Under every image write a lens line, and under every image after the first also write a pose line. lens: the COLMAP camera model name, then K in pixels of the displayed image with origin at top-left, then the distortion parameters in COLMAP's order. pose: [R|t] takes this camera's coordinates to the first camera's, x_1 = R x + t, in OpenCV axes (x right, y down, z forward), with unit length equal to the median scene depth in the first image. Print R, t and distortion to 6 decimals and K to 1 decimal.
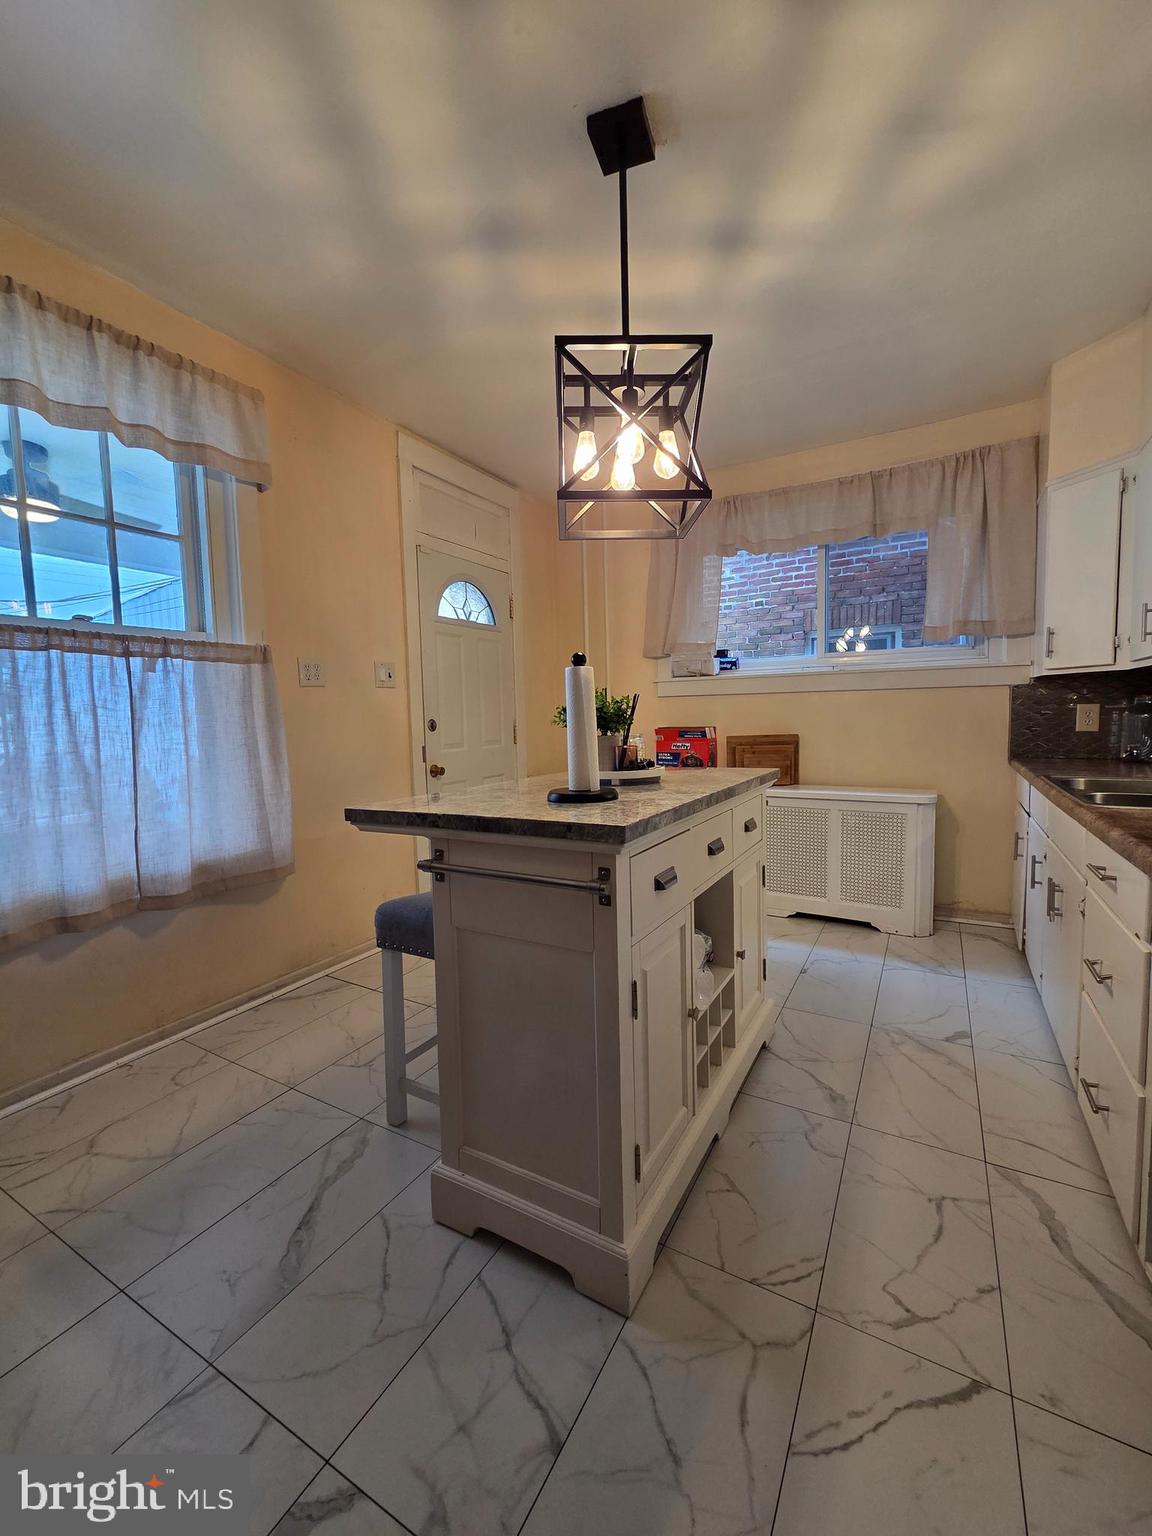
lens RADIAL K [[625.8, 0, 575.7], [0, 625.8, 761.0], [0, 0, 1]] dist [0.001451, 0.000533]
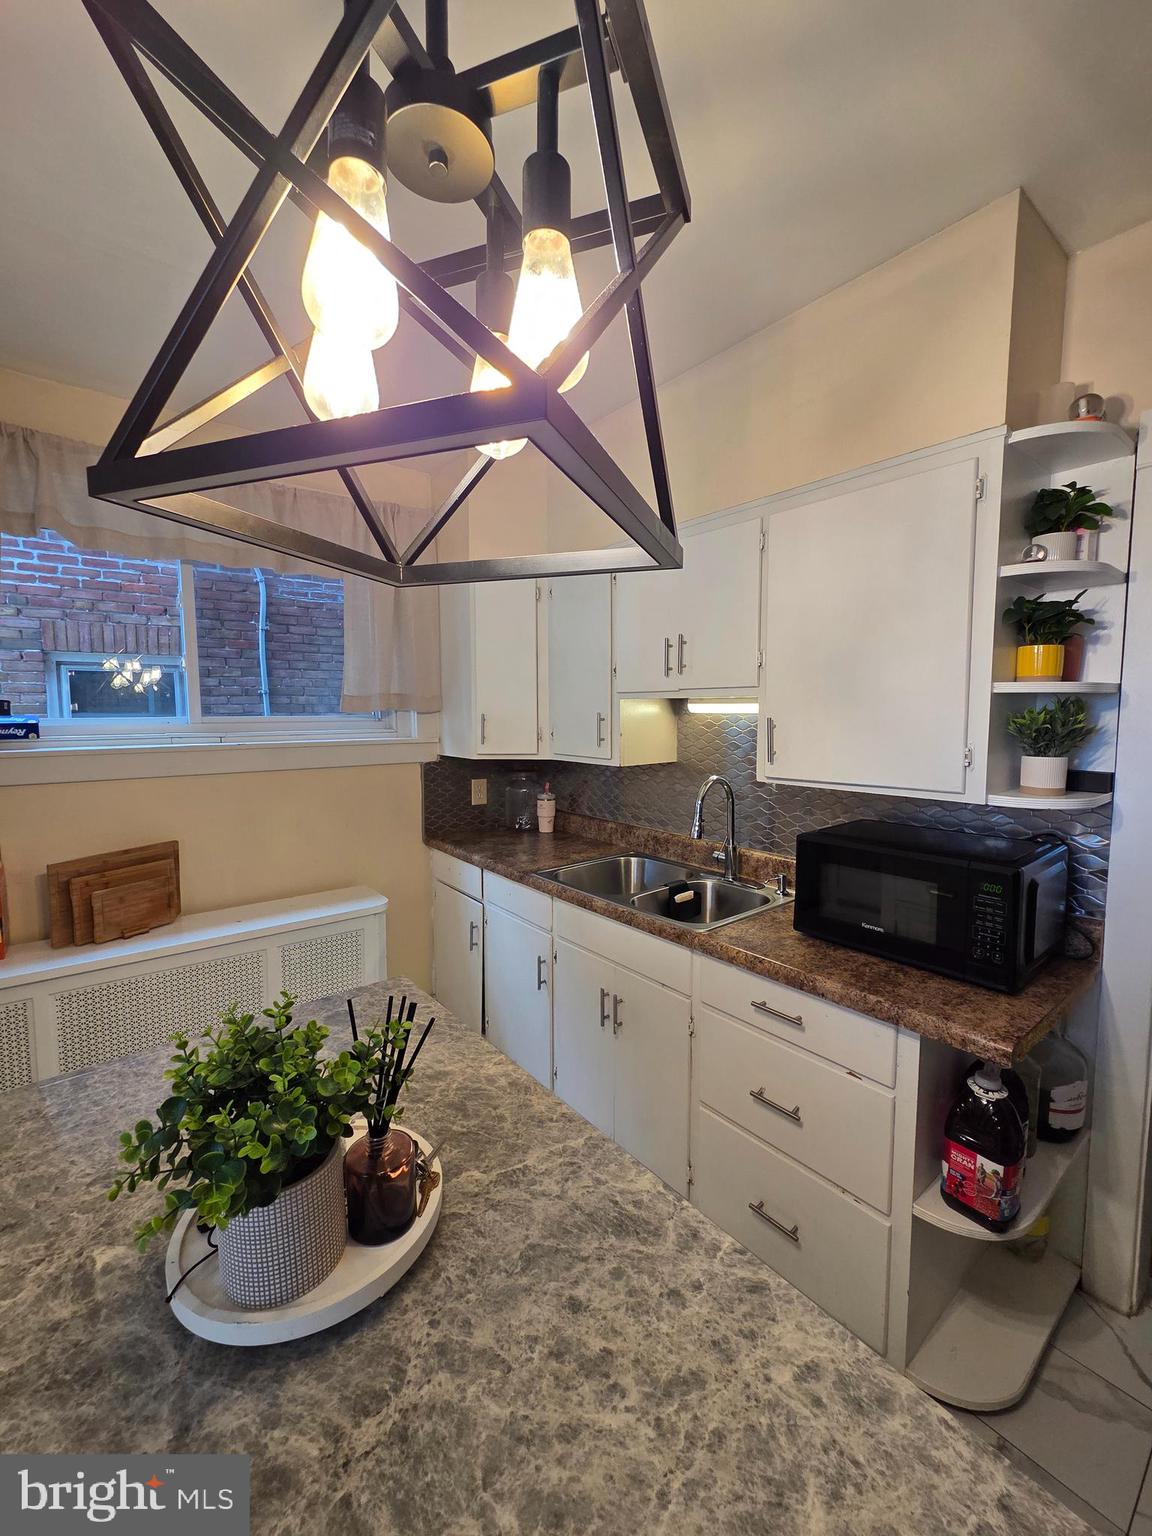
lens RADIAL K [[625.8, 0, 575.7], [0, 625.8, 761.0], [0, 0, 1]] dist [0.001451, 0.000533]
pose [[0.366173, -0.058075, 0.928733, -0.113662], [0.065572, 0.997180, 0.036502, -0.142935], [-0.928234, 0.047532, 0.368949, 0.424922]]
